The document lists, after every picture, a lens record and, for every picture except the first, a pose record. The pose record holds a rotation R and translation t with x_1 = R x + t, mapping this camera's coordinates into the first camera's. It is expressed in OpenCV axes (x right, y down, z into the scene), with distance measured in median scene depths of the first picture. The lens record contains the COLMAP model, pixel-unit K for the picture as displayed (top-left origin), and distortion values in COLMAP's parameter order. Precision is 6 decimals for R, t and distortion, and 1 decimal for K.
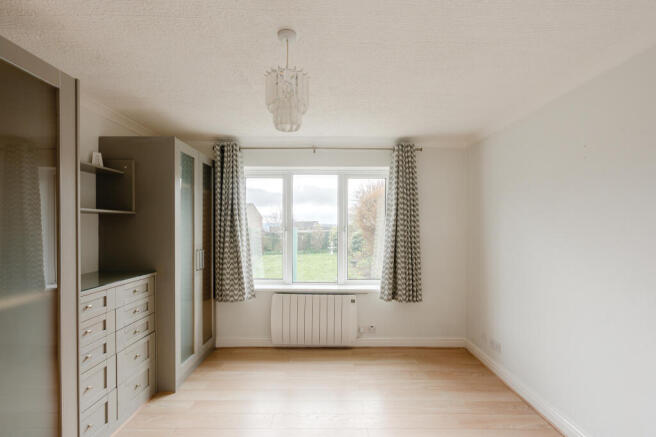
lens RADIAL K [[305.4, 0, 332.6], [0, 305.4, 229.3], [0, 0, 1]] dist [-0.004187, 0.001891]
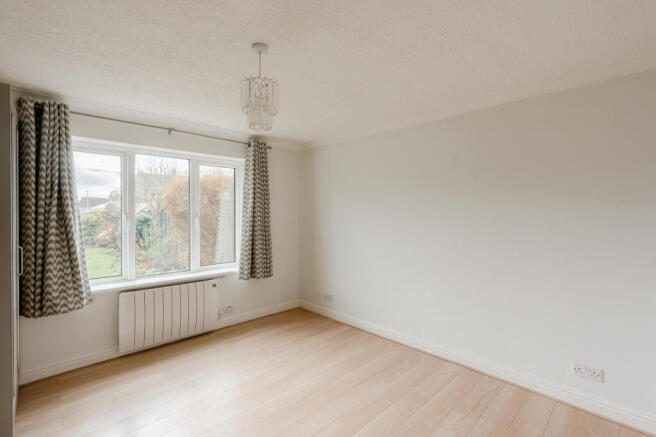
lens RADIAL K [[305.4, 0, 328.4], [0, 305.4, 212.8], [0, 0, 1]] dist [-0.004187, 0.001891]
pose [[0.712625, -0.003663, 0.701535, -0.384447], [0.004893, 0.999988, 0.000252, -0.008206], [-0.701528, 0.003253, 0.712634, -0.003572]]
